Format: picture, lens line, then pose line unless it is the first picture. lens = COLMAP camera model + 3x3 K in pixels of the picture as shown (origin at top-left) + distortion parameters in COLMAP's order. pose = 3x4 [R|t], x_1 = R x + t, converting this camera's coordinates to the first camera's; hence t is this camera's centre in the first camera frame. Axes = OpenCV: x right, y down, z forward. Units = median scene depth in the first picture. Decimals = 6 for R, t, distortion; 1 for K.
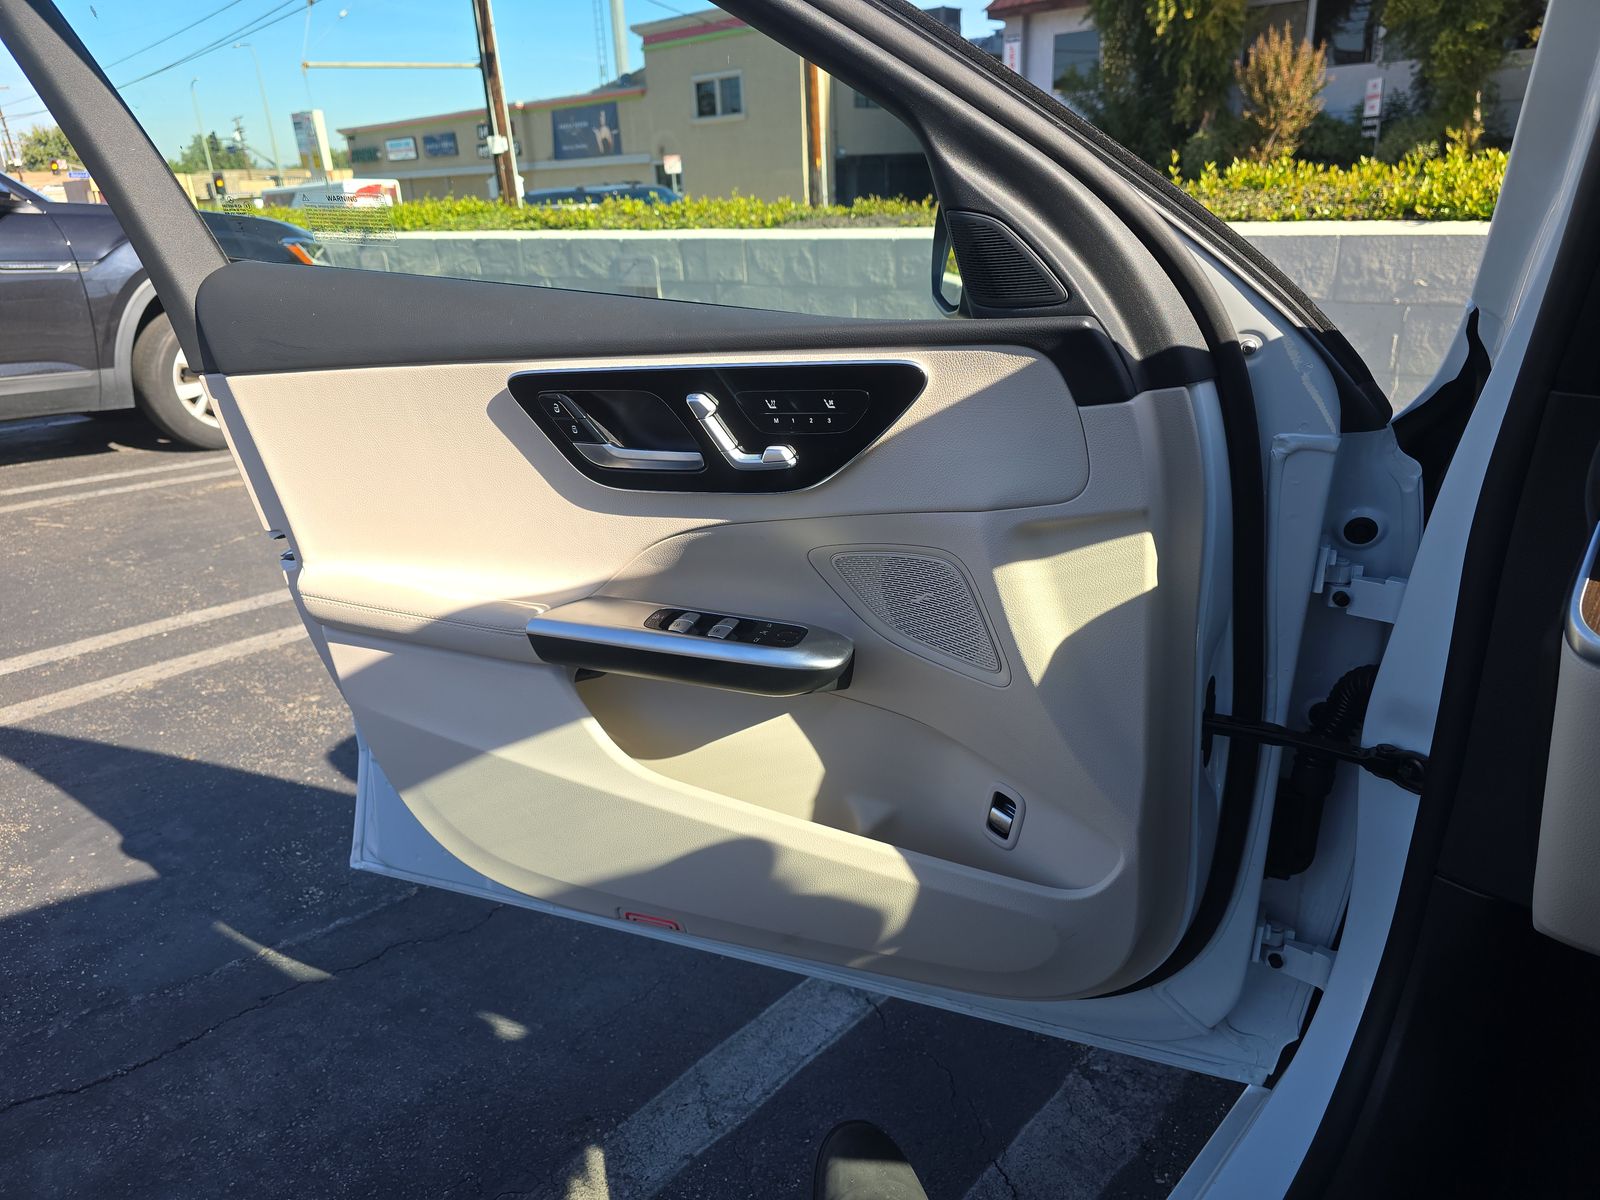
lens RADIAL K [[1067.9, 0, 808.6], [0, 1067.9, 610.3], [0, 0, 1]] dist [0.033383, -0.039296]
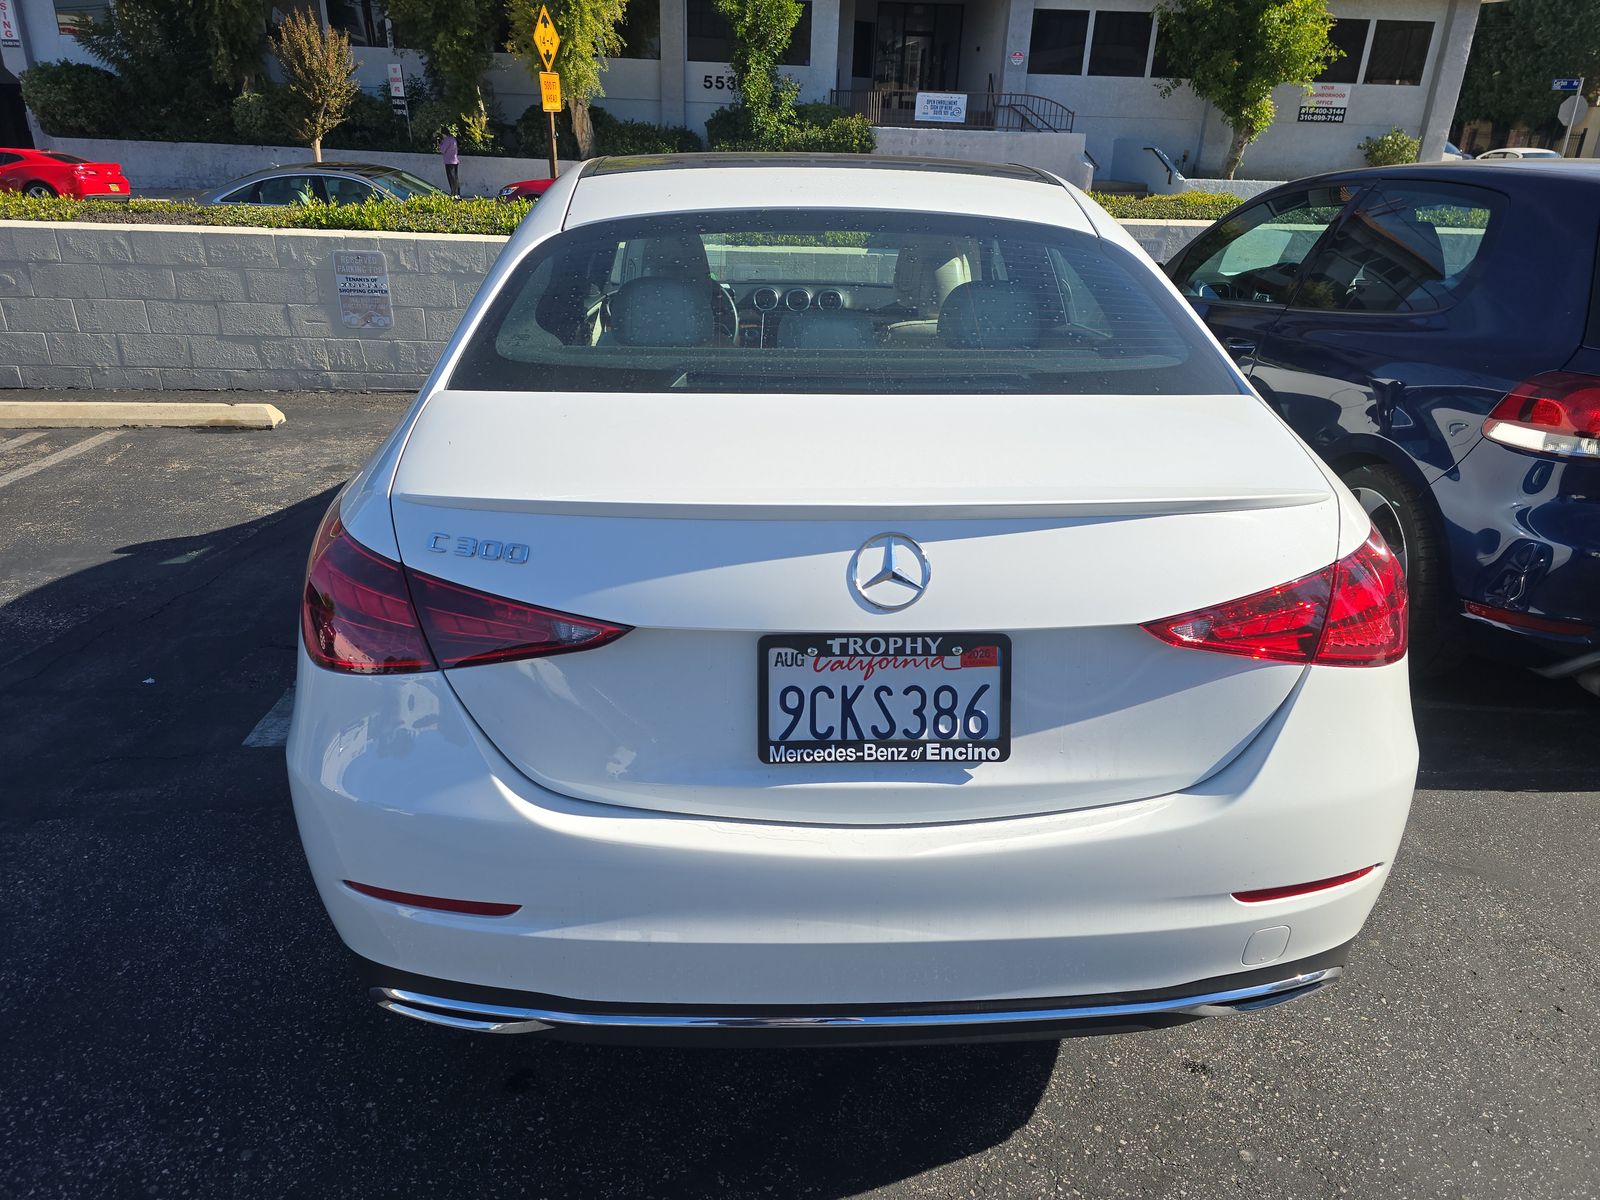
lens RADIAL K [[1055.2, 0, 800.0], [0, 1055.2, 600.0], [0, 0, 1]] dist [0.061388, -0.049513]
pose [[0.700269, -0.229268, 0.676062, -0.082420], [0.205533, 0.971676, 0.116626, 0.027144], [-0.683652, 0.057284, 0.727557, -0.114509]]
